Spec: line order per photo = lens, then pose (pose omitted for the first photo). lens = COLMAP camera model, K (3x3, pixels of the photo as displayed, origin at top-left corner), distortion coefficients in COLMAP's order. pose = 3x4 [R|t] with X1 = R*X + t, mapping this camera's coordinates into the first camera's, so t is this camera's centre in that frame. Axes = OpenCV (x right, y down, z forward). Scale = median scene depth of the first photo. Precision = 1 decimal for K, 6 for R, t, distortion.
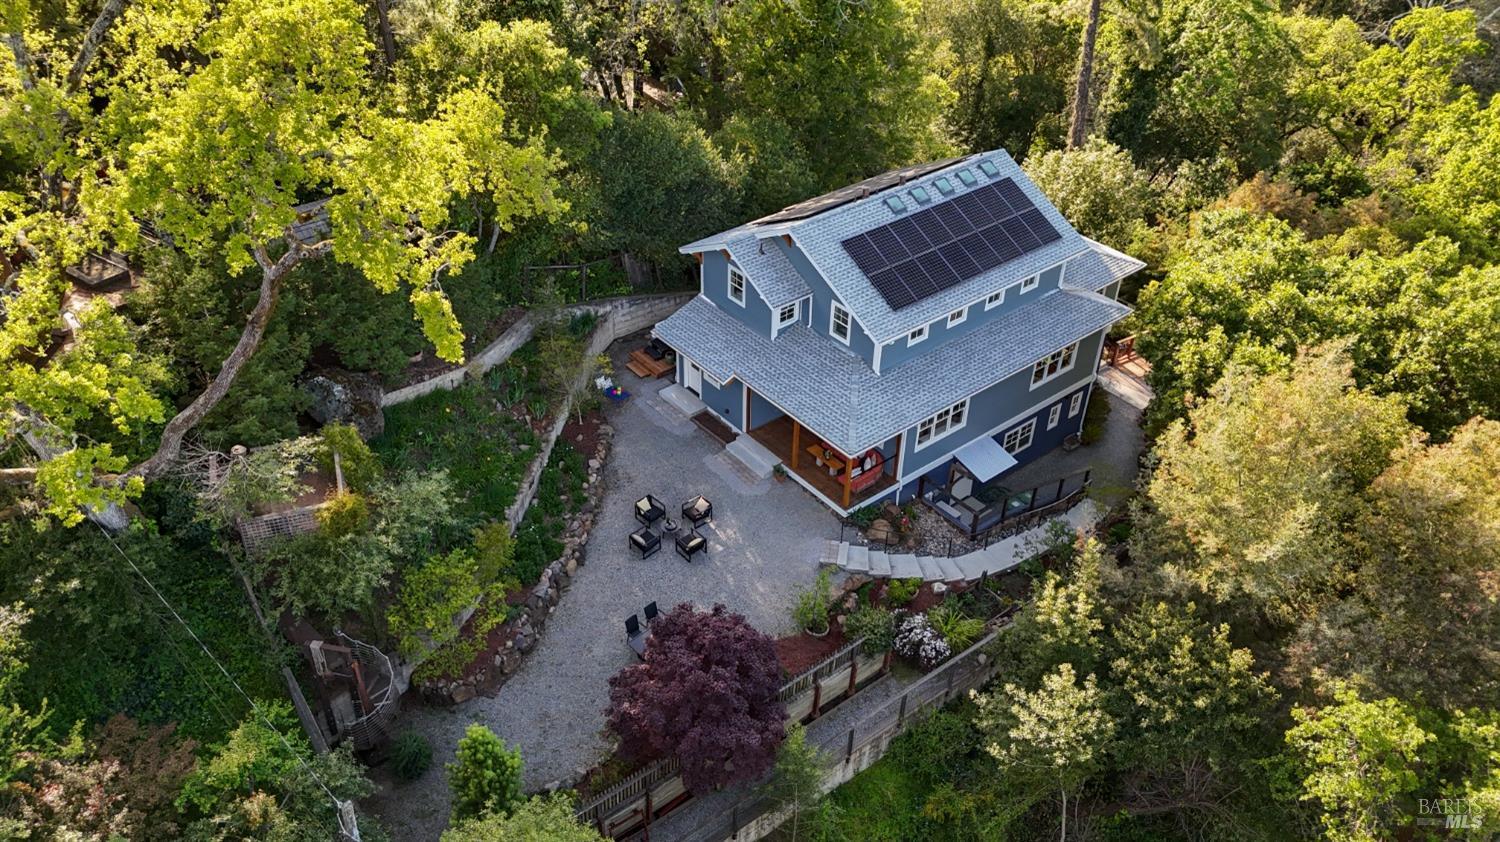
lens RADIAL K [[1091.8, 0, 756.9], [0, 1091.8, 415.1], [0, 0, 1]] dist [0.050608, -0.005557]
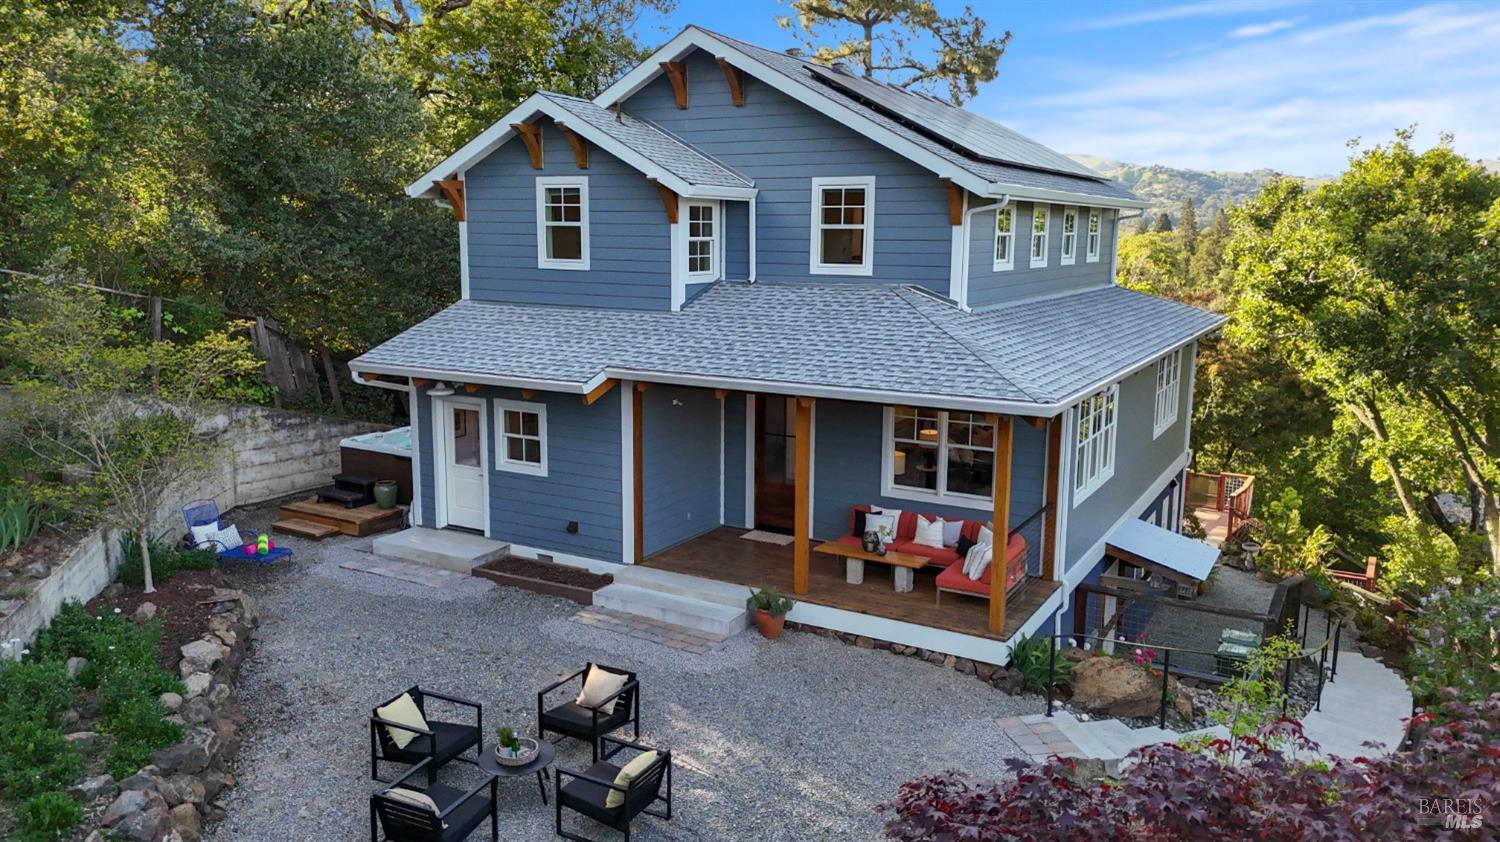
lens RADIAL K [[1091.8, 0, 748.7], [0, 1091.8, 419.4], [0, 0, 1]] dist [0.050608, -0.005557]
pose [[0.932430, -0.069224, 0.354657, -0.112218], [0.220182, 0.887073, -0.405736, 0.144917], [-0.286520, 0.456410, 0.842375, 0.671217]]
